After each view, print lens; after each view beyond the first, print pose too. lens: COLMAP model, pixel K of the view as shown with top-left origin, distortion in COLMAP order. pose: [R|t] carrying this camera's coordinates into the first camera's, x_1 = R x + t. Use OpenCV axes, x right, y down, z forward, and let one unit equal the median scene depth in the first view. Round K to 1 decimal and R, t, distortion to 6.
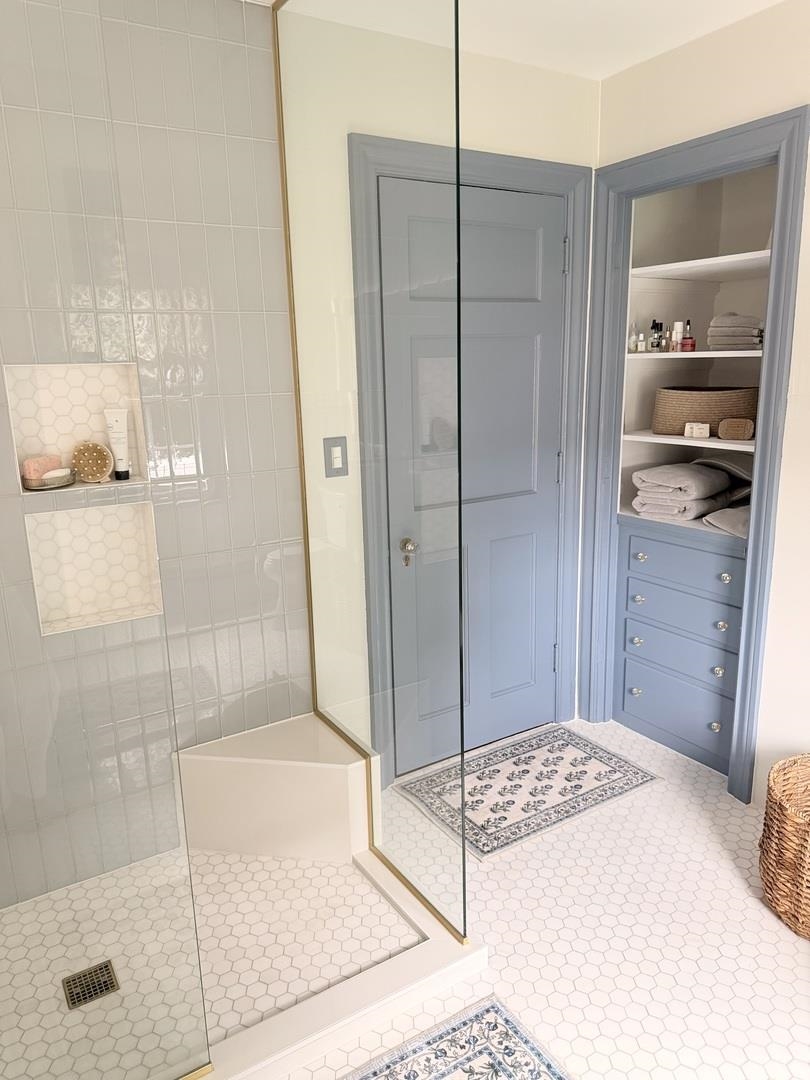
lens RADIAL K [[768.5, 0, 405.4], [0, 768.5, 540.6], [0, 0, 1]] dist [0.049066, -0.054471]
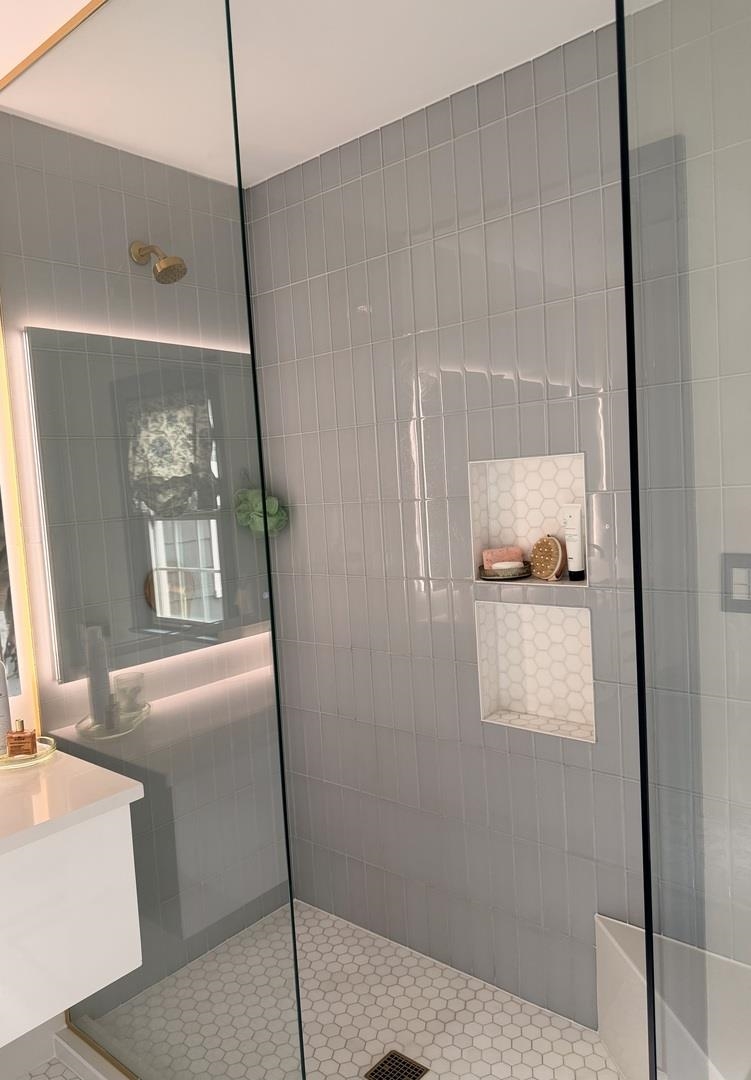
lens RADIAL K [[770.4, 0, 374.4], [0, 770.4, 541.2], [0, 0, 1]] dist [-0.001357, -0.002759]
pose [[0.279108, 0.070654, -0.957657, 0.436631], [-0.167109, 0.985646, 0.024015, -0.108667], [0.945608, 0.153330, 0.286908, 0.528329]]
